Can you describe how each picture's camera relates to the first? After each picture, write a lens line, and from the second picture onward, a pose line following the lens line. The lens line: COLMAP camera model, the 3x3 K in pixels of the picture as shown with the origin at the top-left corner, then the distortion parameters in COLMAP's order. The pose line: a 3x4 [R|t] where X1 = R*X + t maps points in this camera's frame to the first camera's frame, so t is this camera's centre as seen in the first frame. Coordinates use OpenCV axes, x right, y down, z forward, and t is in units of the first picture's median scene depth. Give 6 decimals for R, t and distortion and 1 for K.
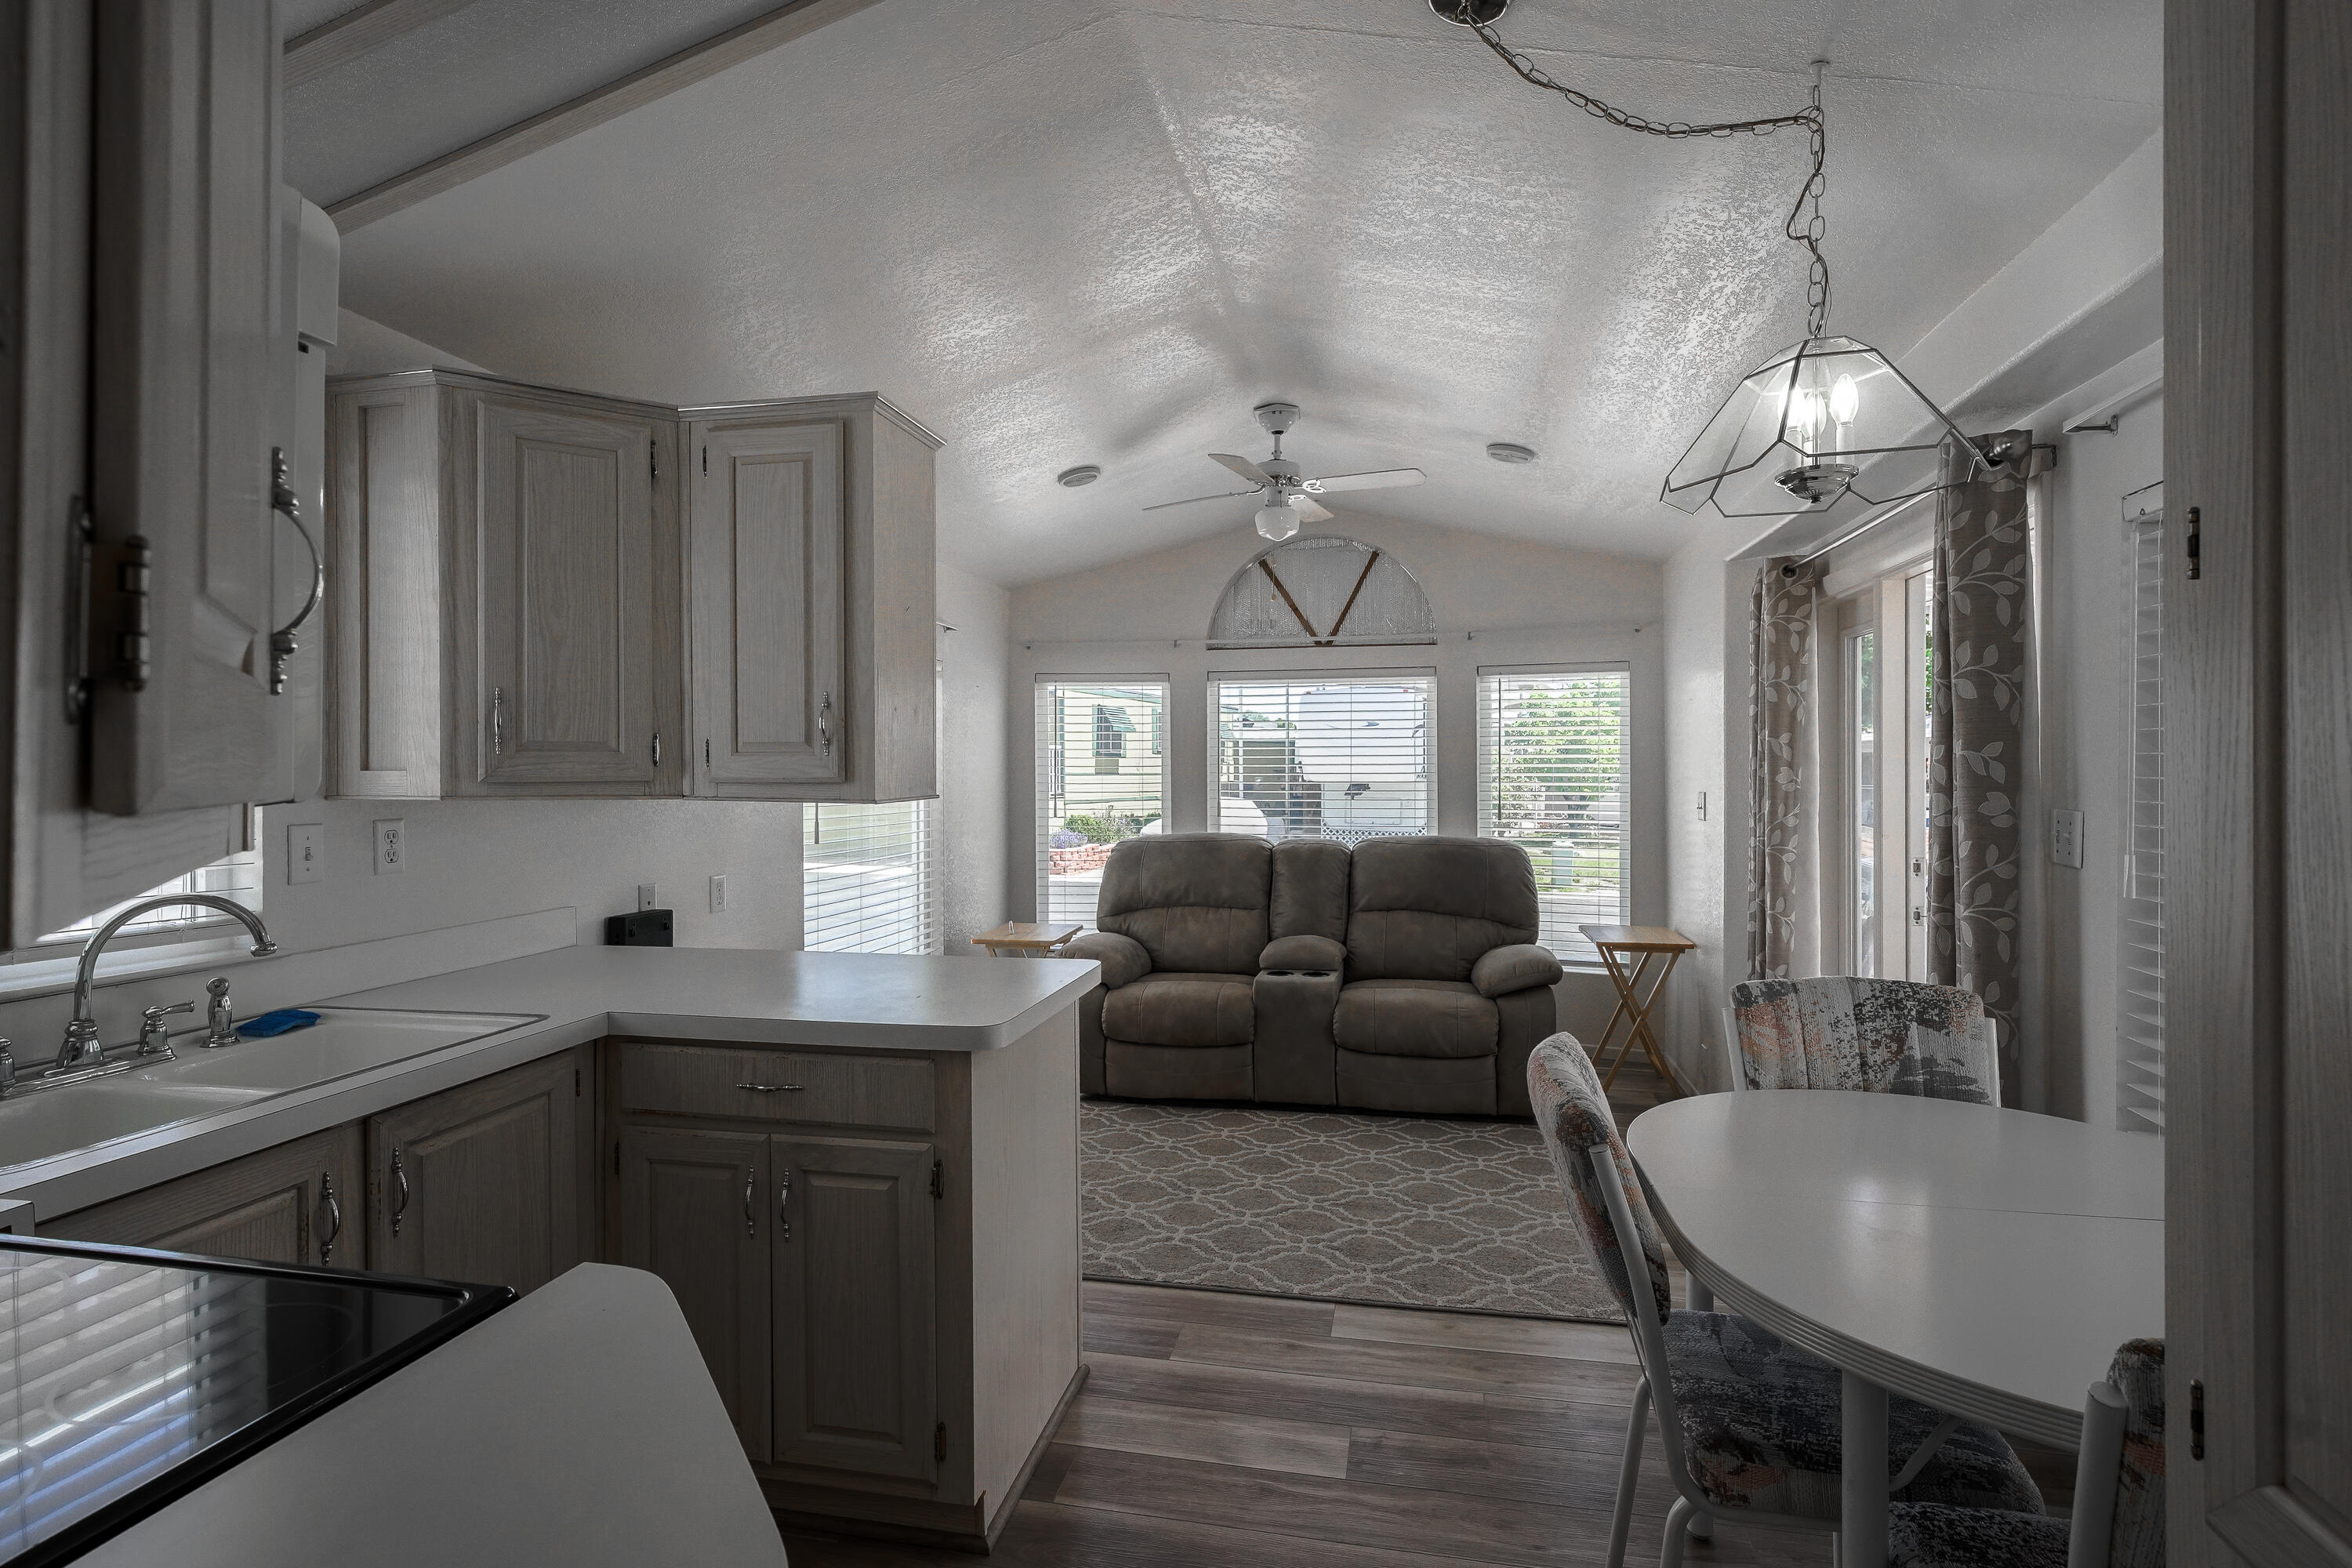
lens RADIAL K [[1149.2, 0, 1176.0], [0, 1149.2, 784.0], [0, 0, 1]] dist [-0.000054, 0.000016]
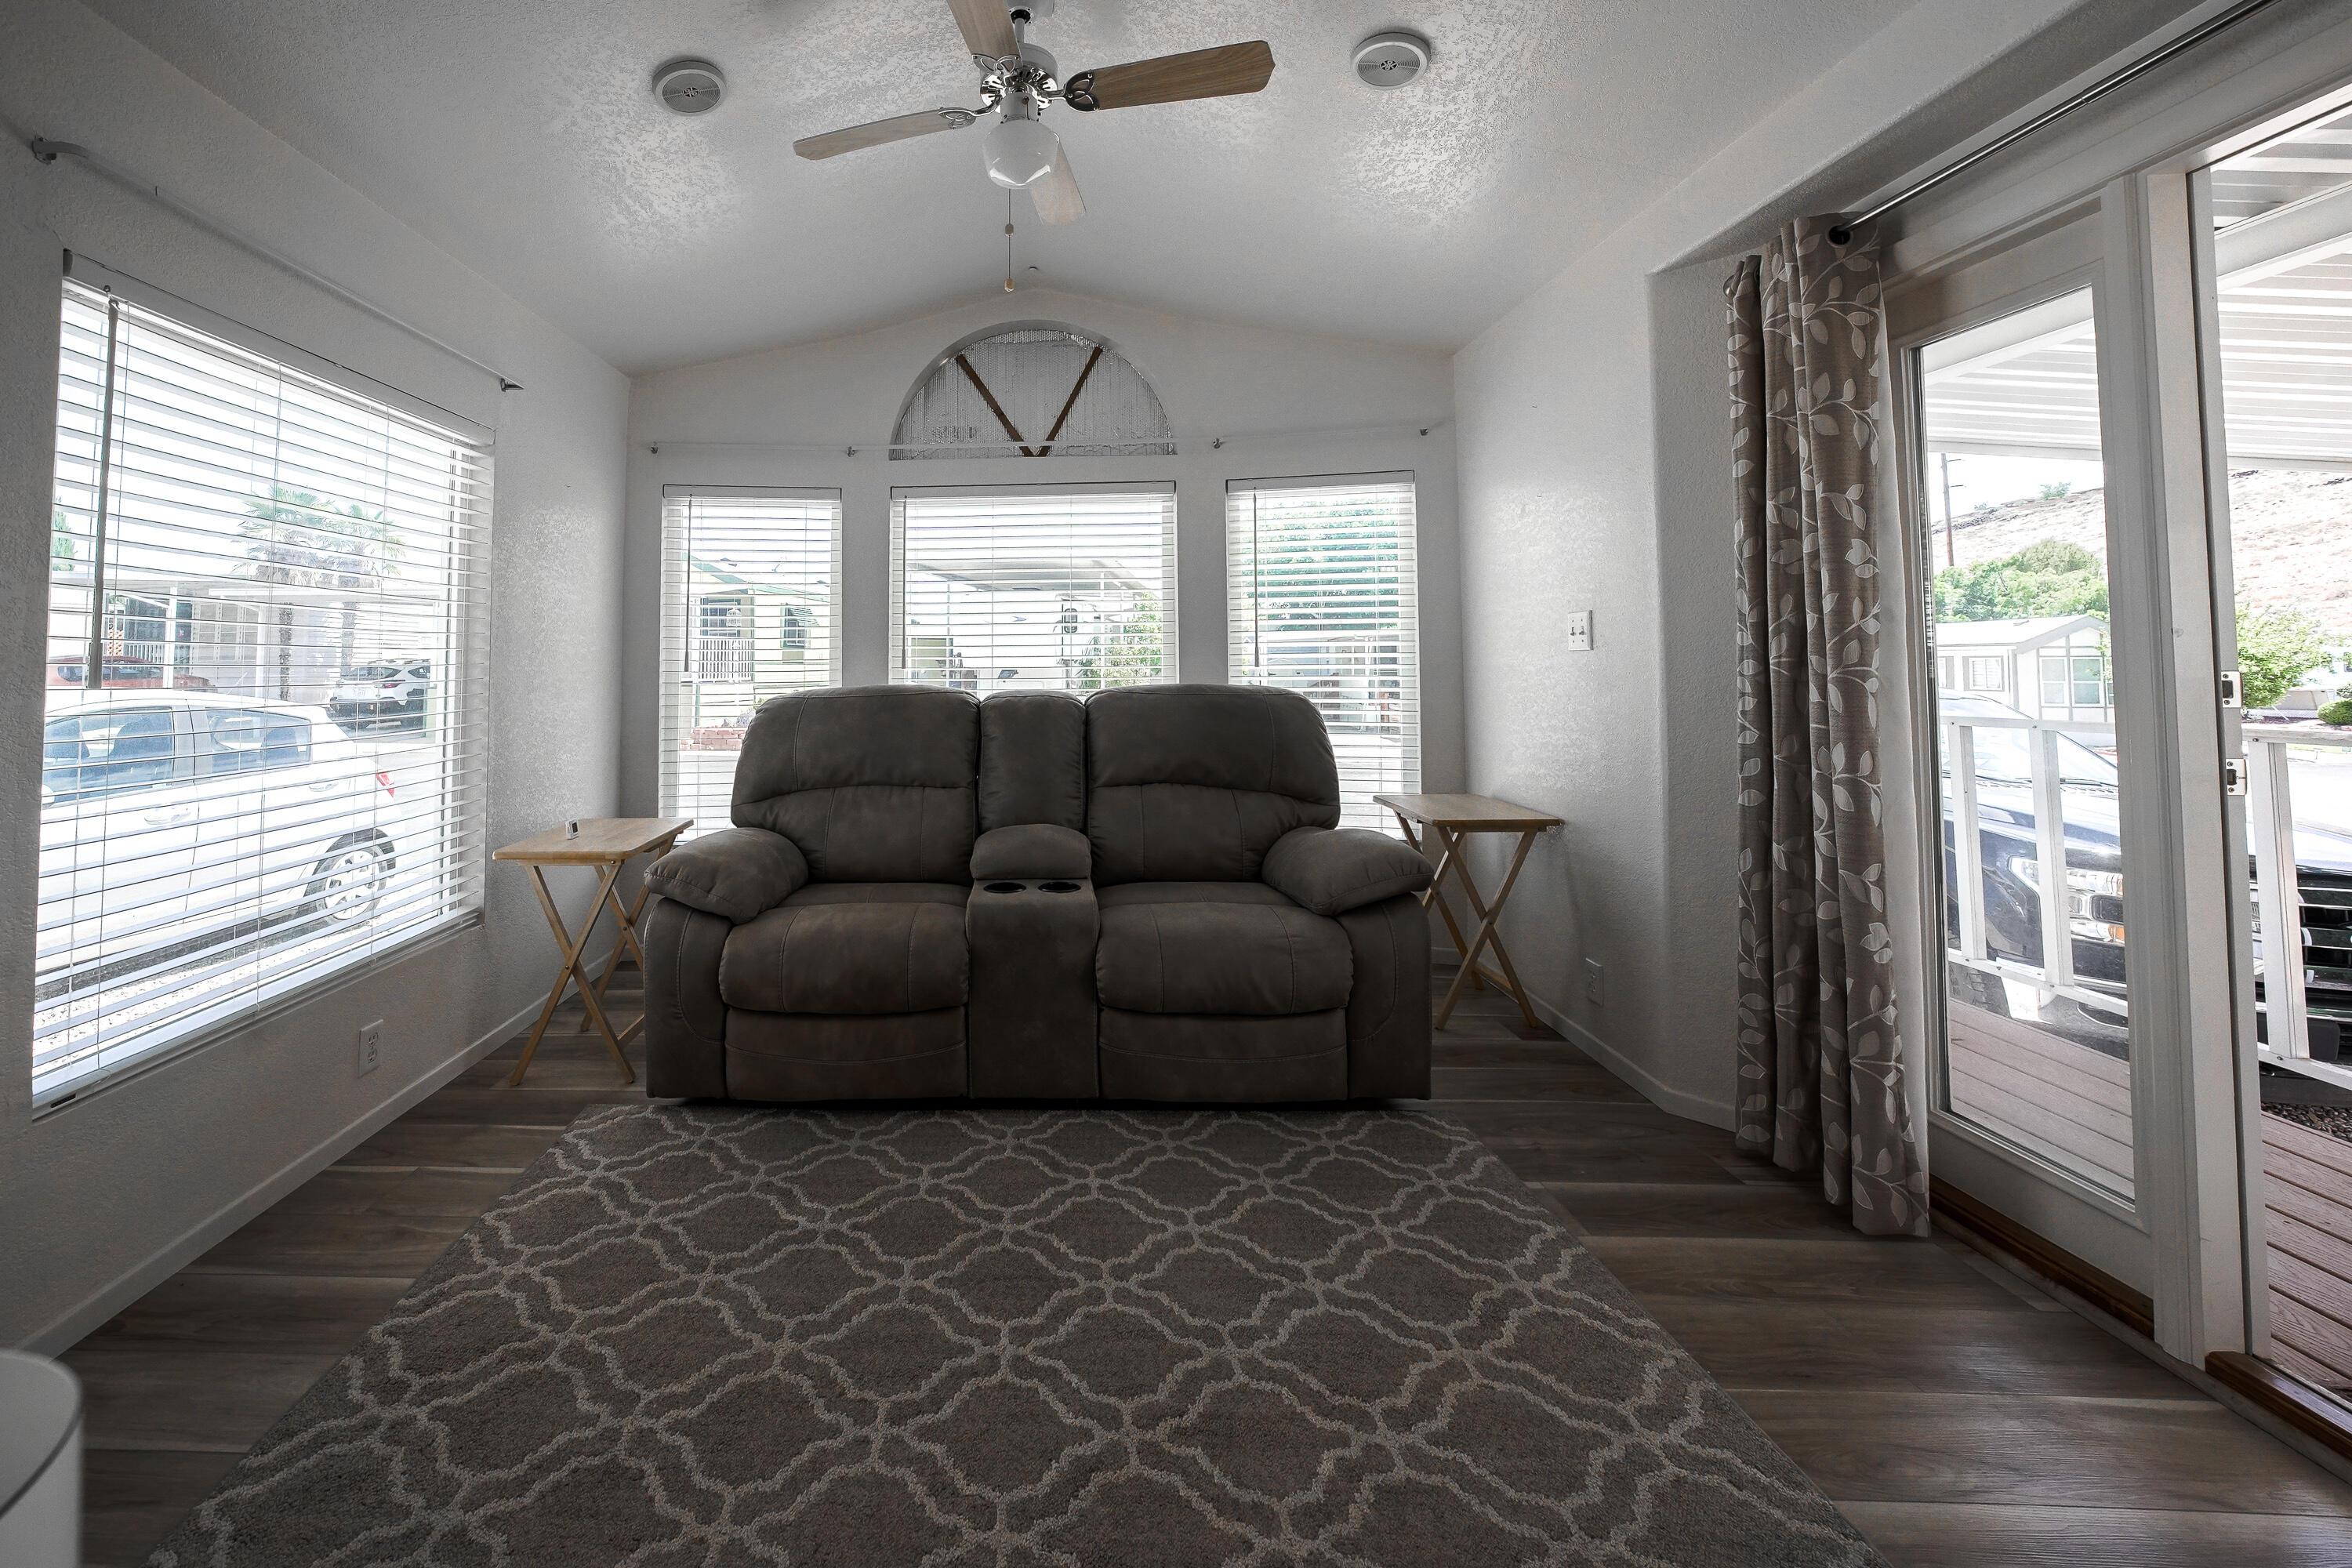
lens RADIAL K [[1285.4, 0, 1172.3], [0, 1285.4, 563.1], [0, 0, 1]] dist [-0.034456, -0.000051]
pose [[0.969973, 0.010736, 0.242974, 0.003227], [0.003535, 0.998297, -0.058222, 0.023232], [-0.243185, 0.057333, 0.968284, 0.268075]]
